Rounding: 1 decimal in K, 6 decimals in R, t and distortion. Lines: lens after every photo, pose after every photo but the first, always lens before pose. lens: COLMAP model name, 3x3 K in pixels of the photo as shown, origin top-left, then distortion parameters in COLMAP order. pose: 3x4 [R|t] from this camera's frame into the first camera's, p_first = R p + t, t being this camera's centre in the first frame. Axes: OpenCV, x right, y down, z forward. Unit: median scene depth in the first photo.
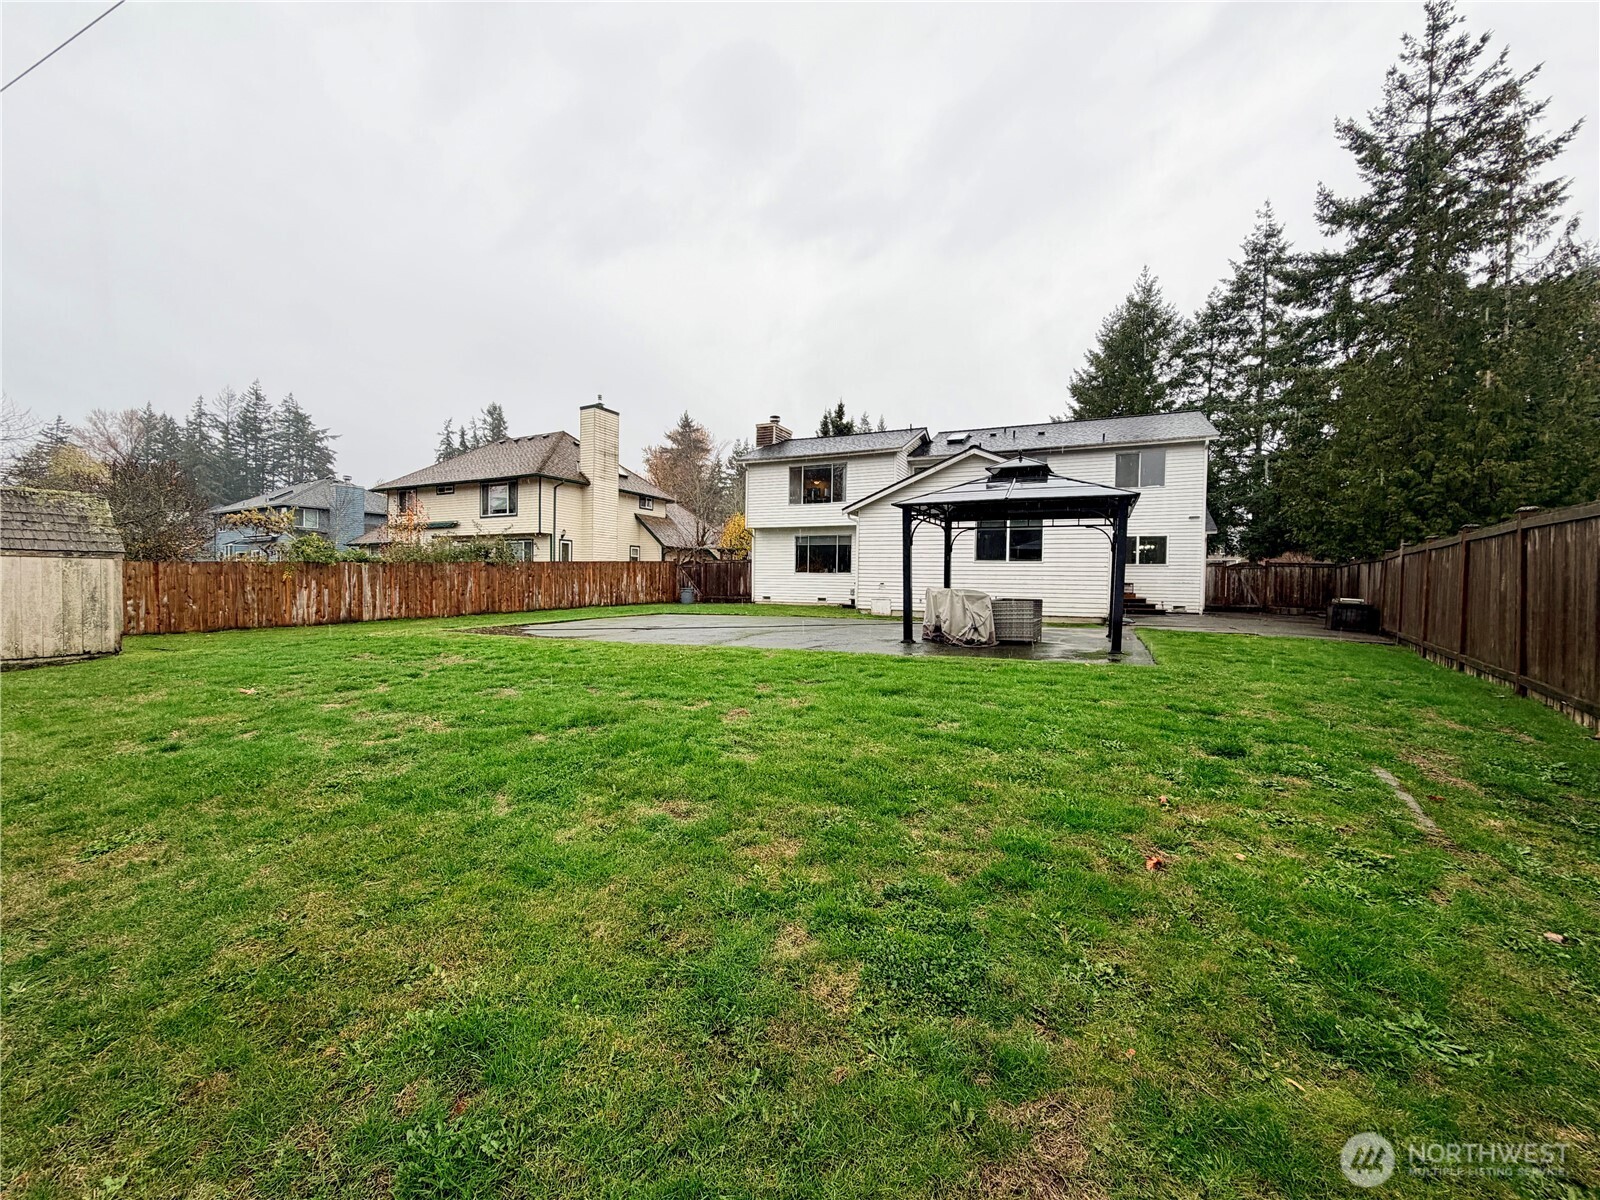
lens RADIAL K [[665.6, 0, 791.7], [0, 665.6, 596.2], [0, 0, 1]] dist [0.000174, -0.000320]
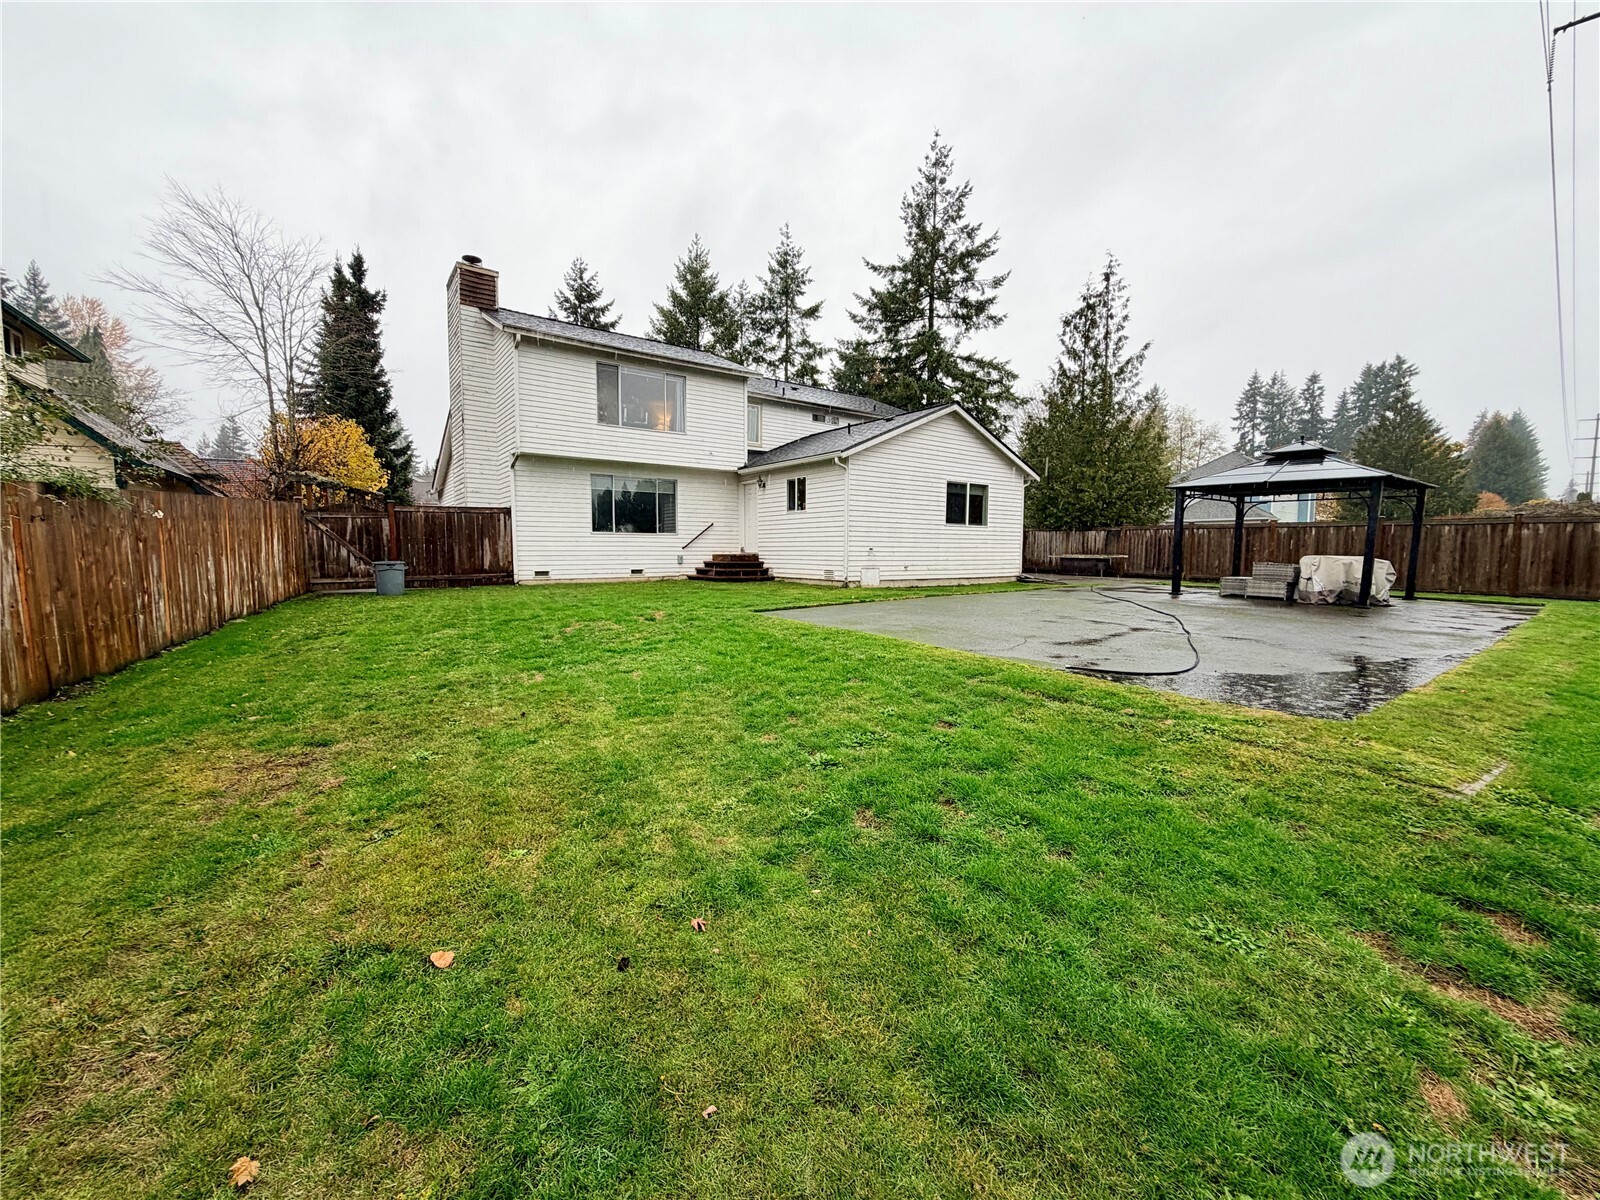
lens RADIAL K [[665.6, 0, 791.7], [0, 665.6, 596.2], [0, 0, 1]] dist [0.000174, -0.000320]
pose [[0.431664, -0.082560, 0.898248, -0.502700], [0.019591, 0.996426, 0.082169, -0.023337], [-0.901822, -0.017872, 0.431739, 0.546764]]
